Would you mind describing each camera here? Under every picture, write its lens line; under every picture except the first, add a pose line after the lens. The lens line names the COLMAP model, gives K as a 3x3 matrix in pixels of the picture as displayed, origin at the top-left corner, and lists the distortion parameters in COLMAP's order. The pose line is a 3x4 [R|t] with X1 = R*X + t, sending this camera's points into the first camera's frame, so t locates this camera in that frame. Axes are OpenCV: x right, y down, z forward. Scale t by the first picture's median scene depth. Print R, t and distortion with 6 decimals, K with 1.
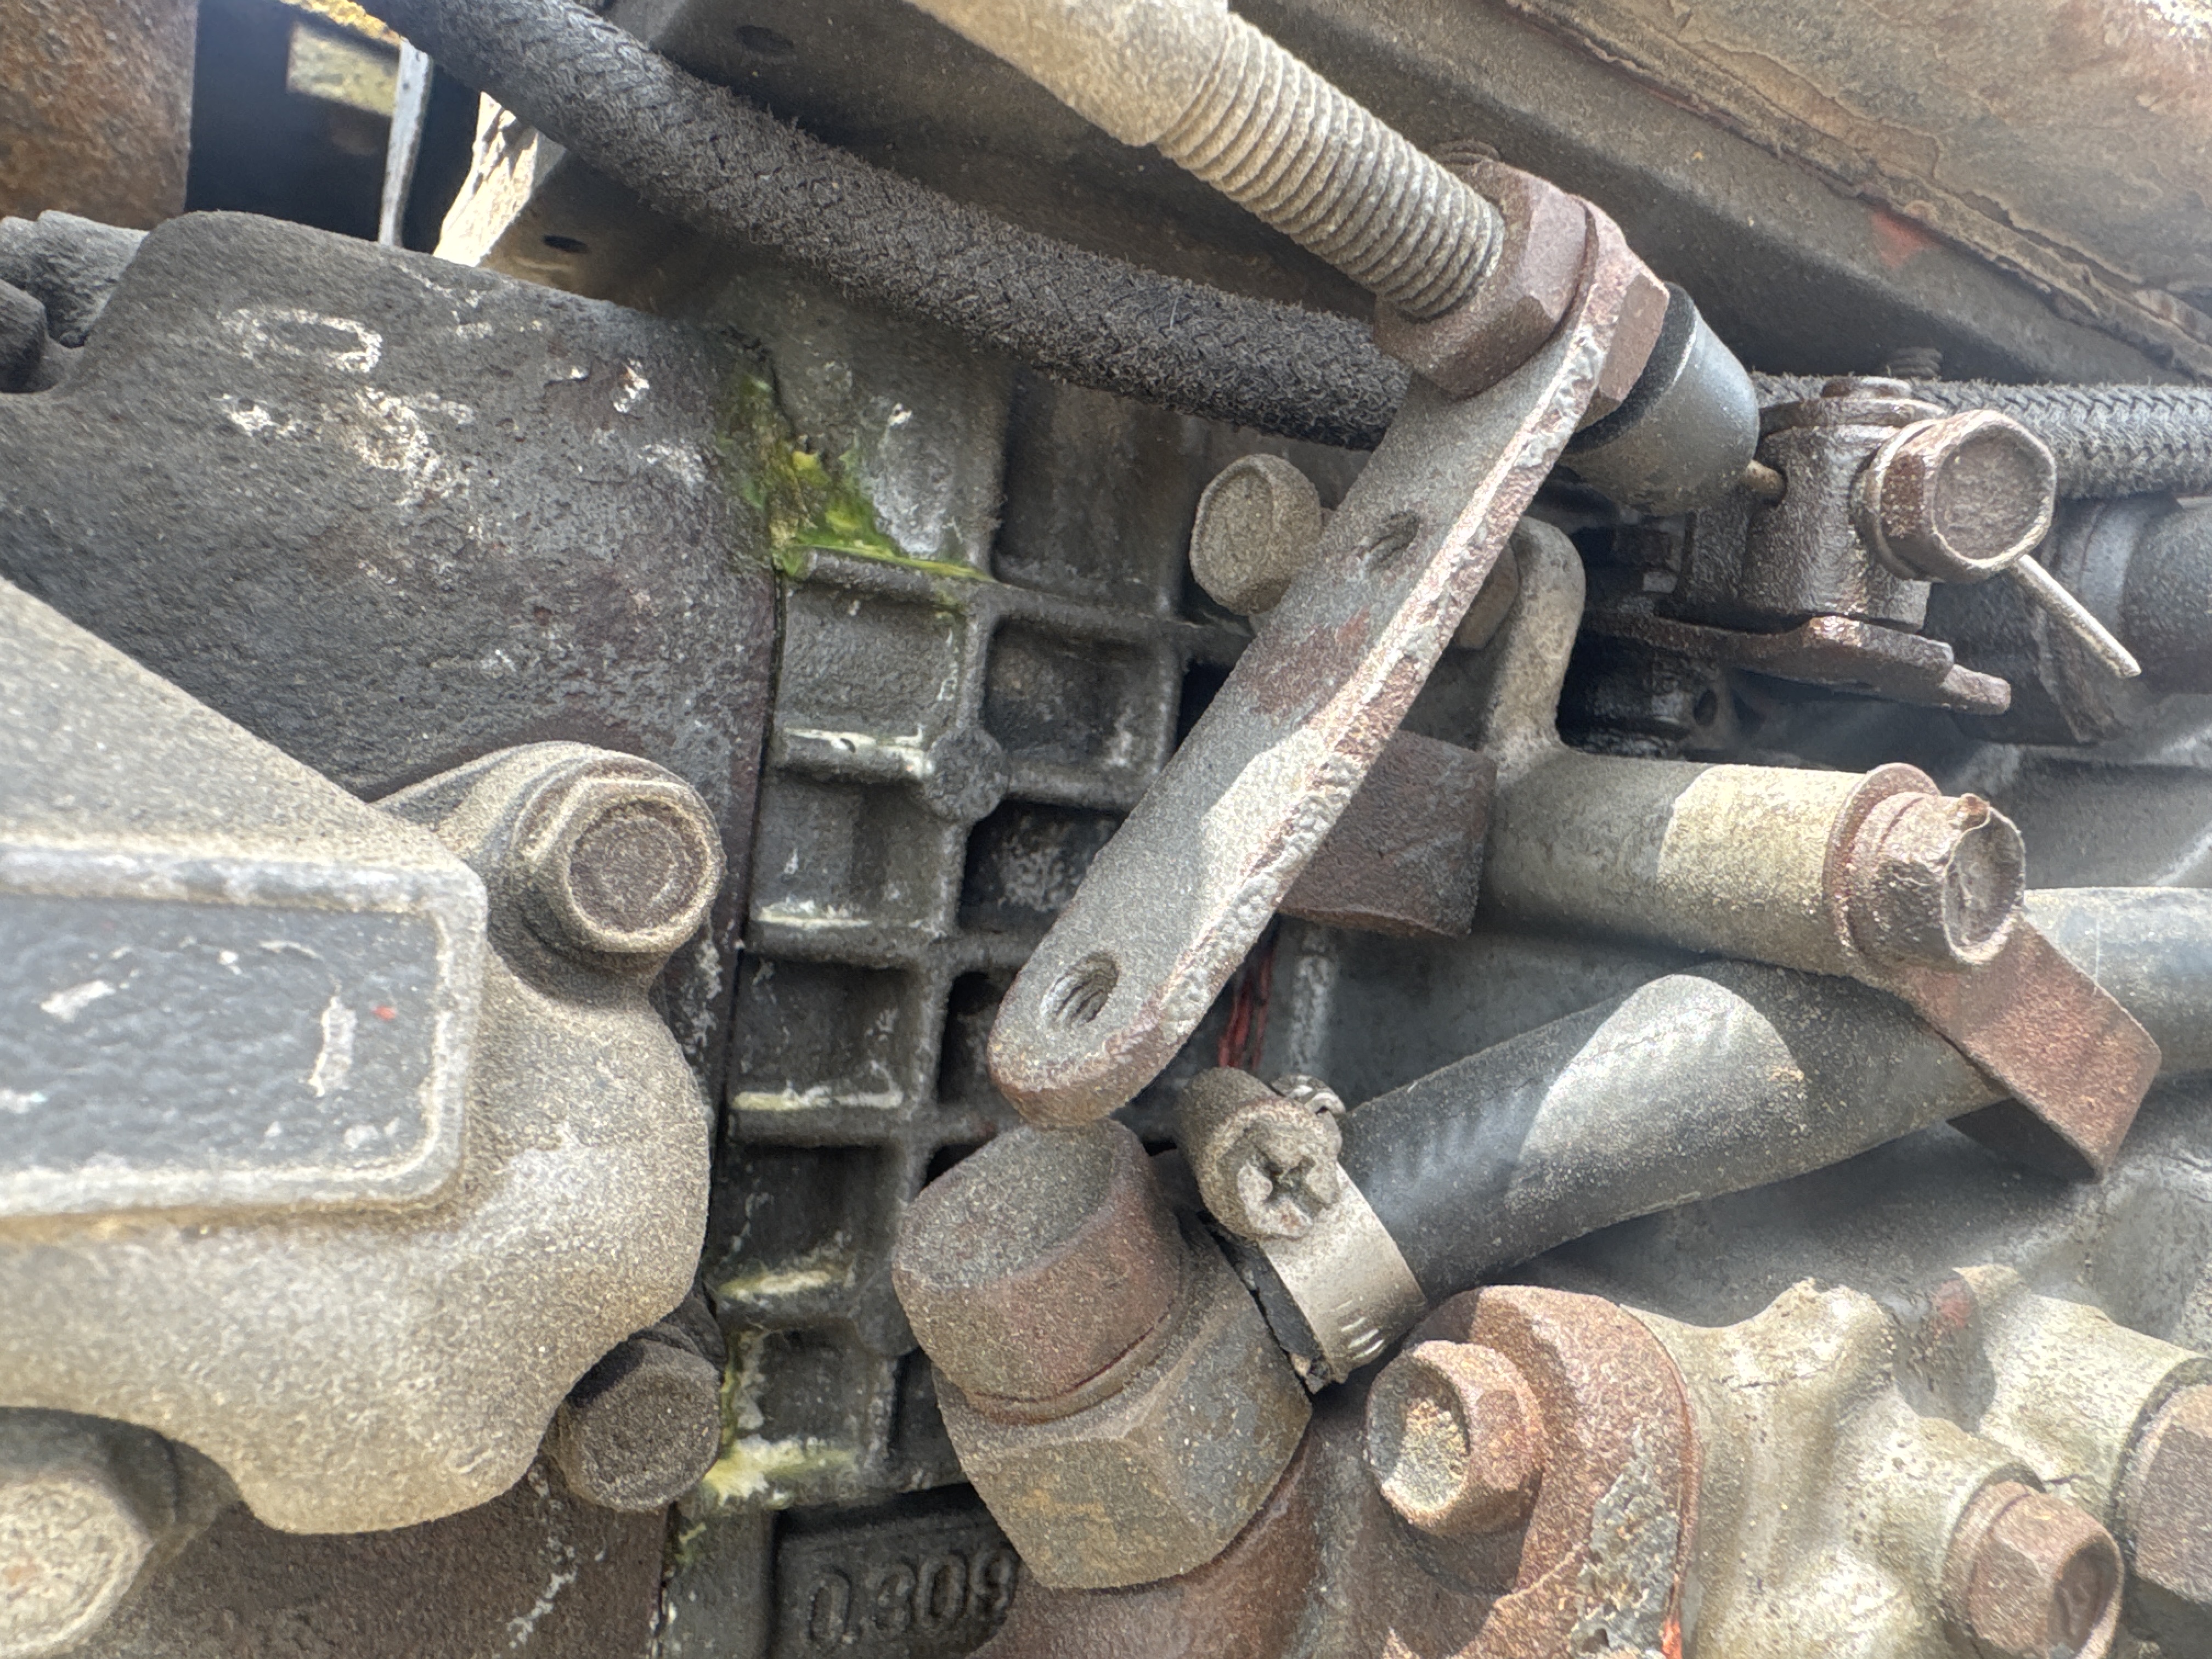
lens RADIAL K [[1561.2, 0, 1108.3], [0, 1561.2, 832.8], [0, 0, 1]] dist [-0.001788, -0.003088]
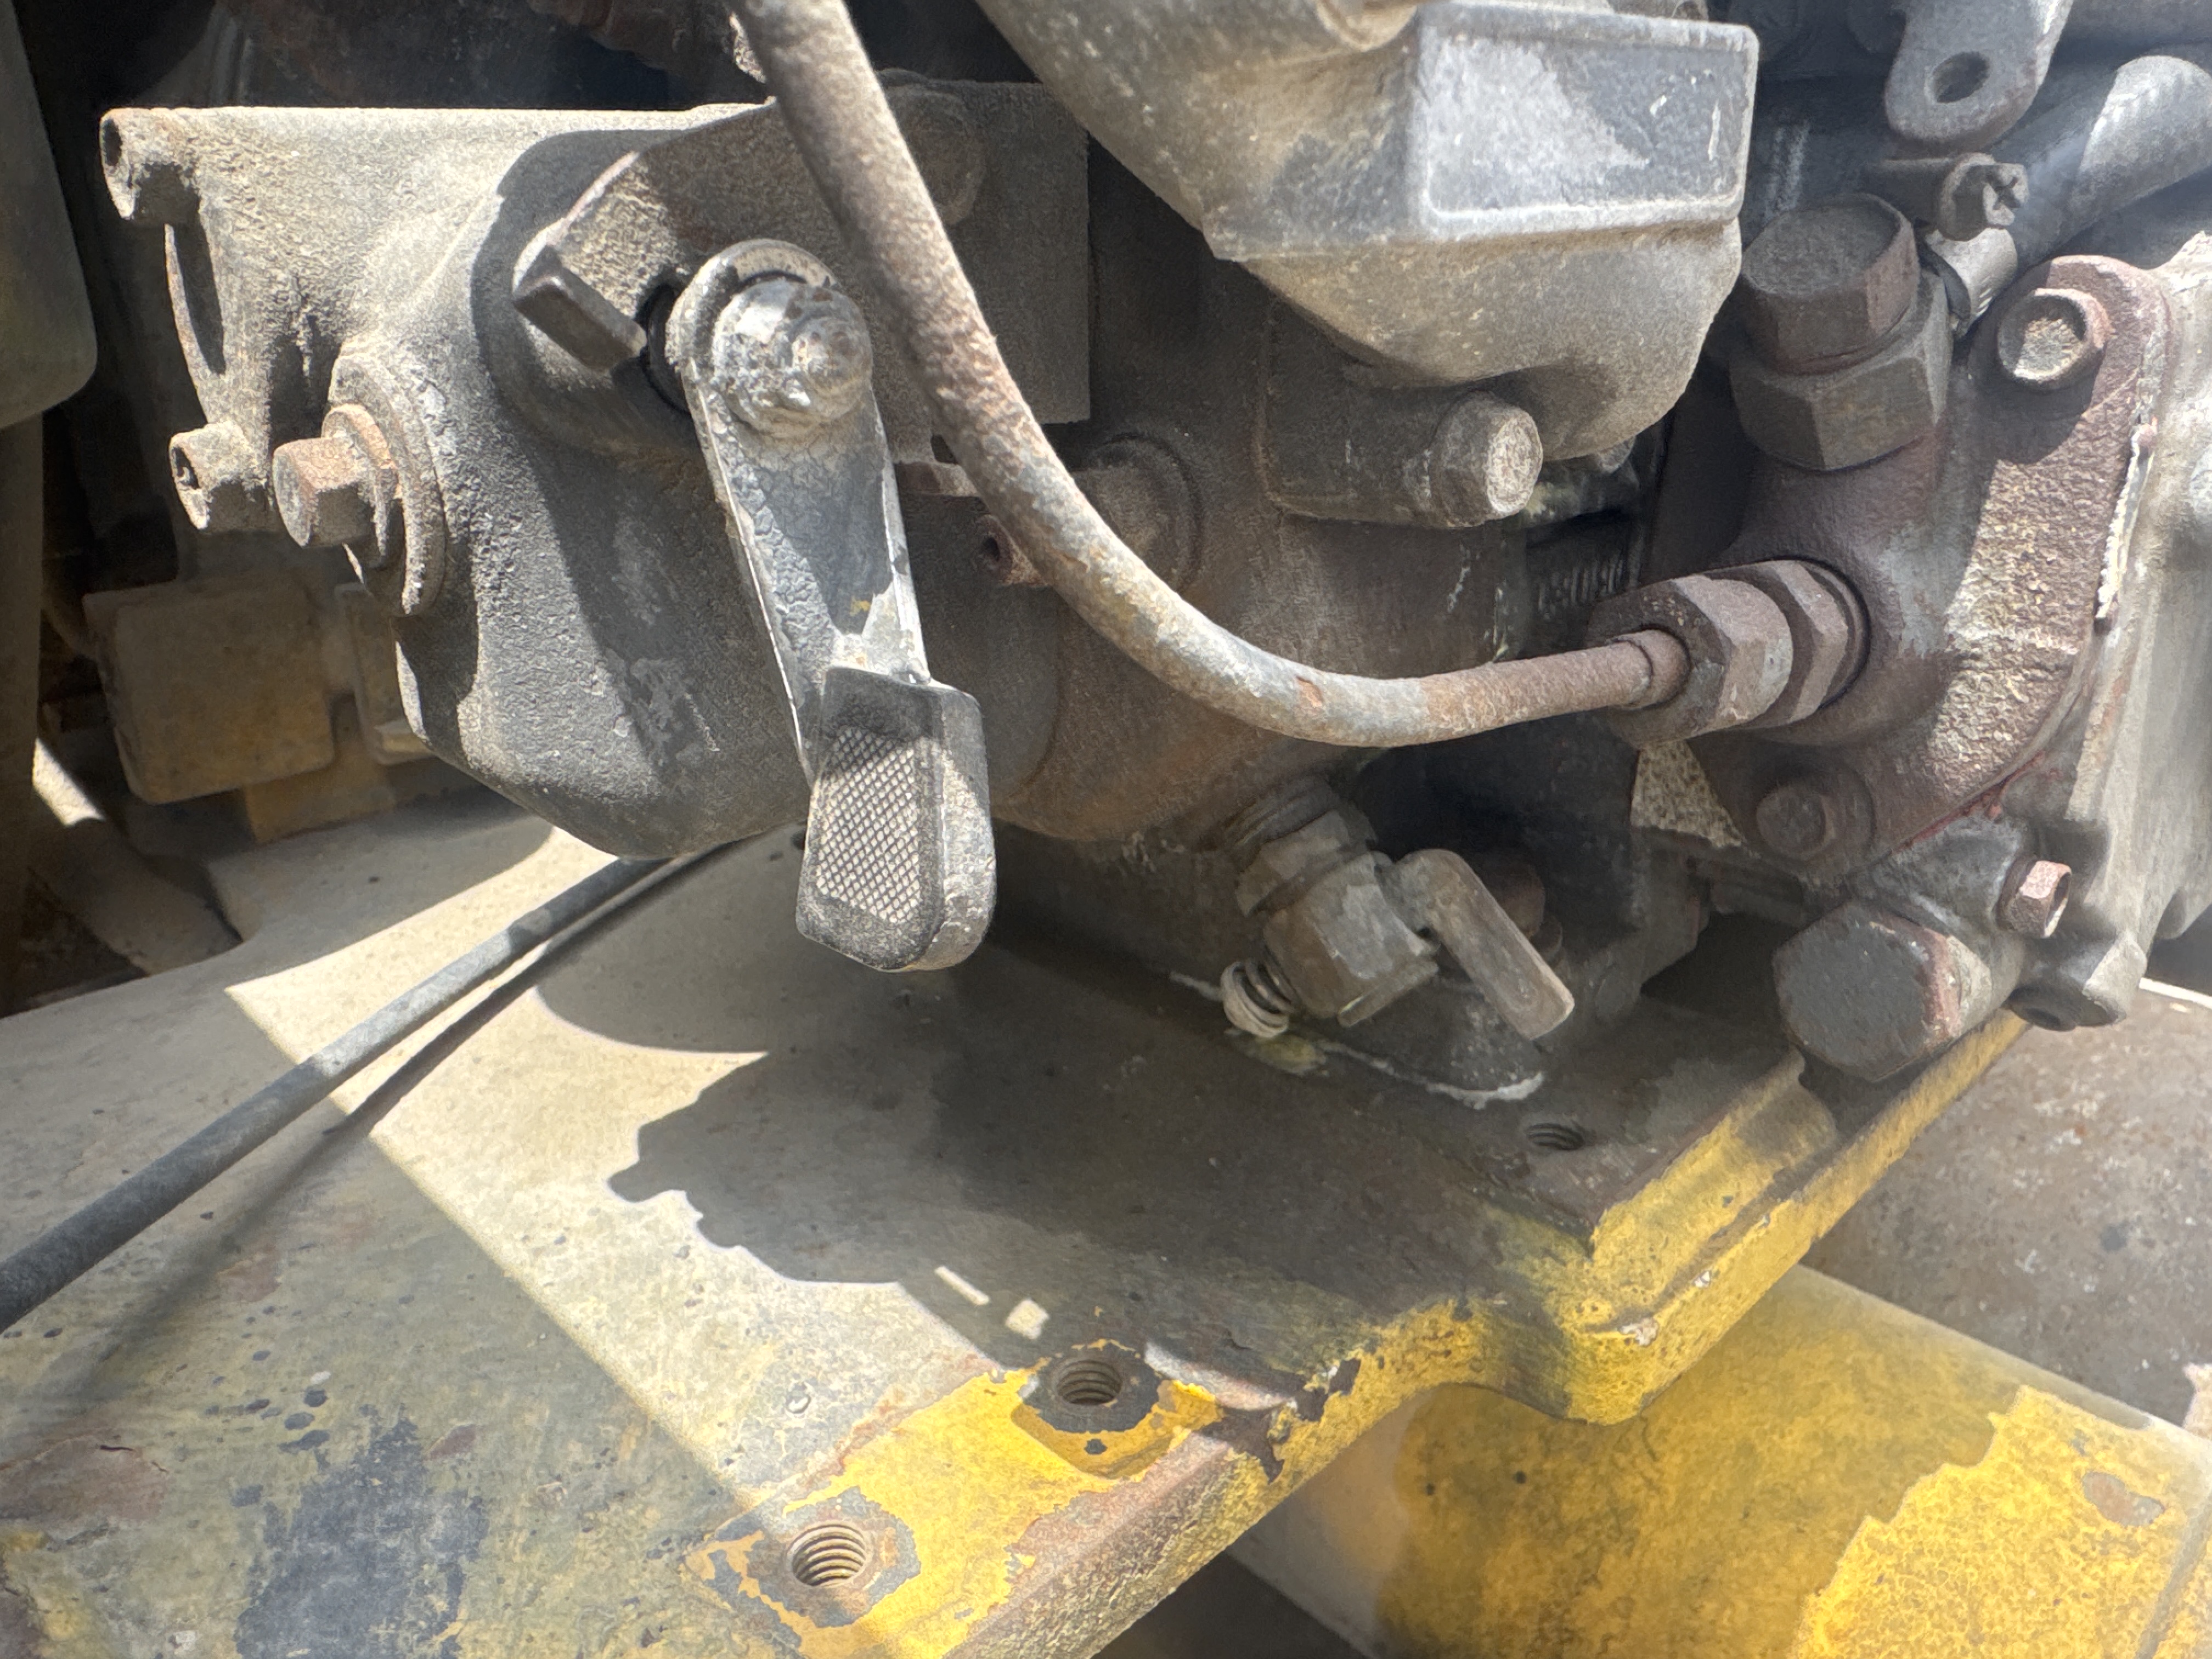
lens RADIAL K [[1561.2, 0, 1103.3], [0, 1561.2, 824.9], [0, 0, 1]] dist [-0.001788, -0.003088]
pose [[0.966660, -0.206698, 0.151142, -1.205711], [0.140844, 0.922143, 0.360300, 0.095822], [-0.213847, -0.327000, 0.920511, -0.608317]]
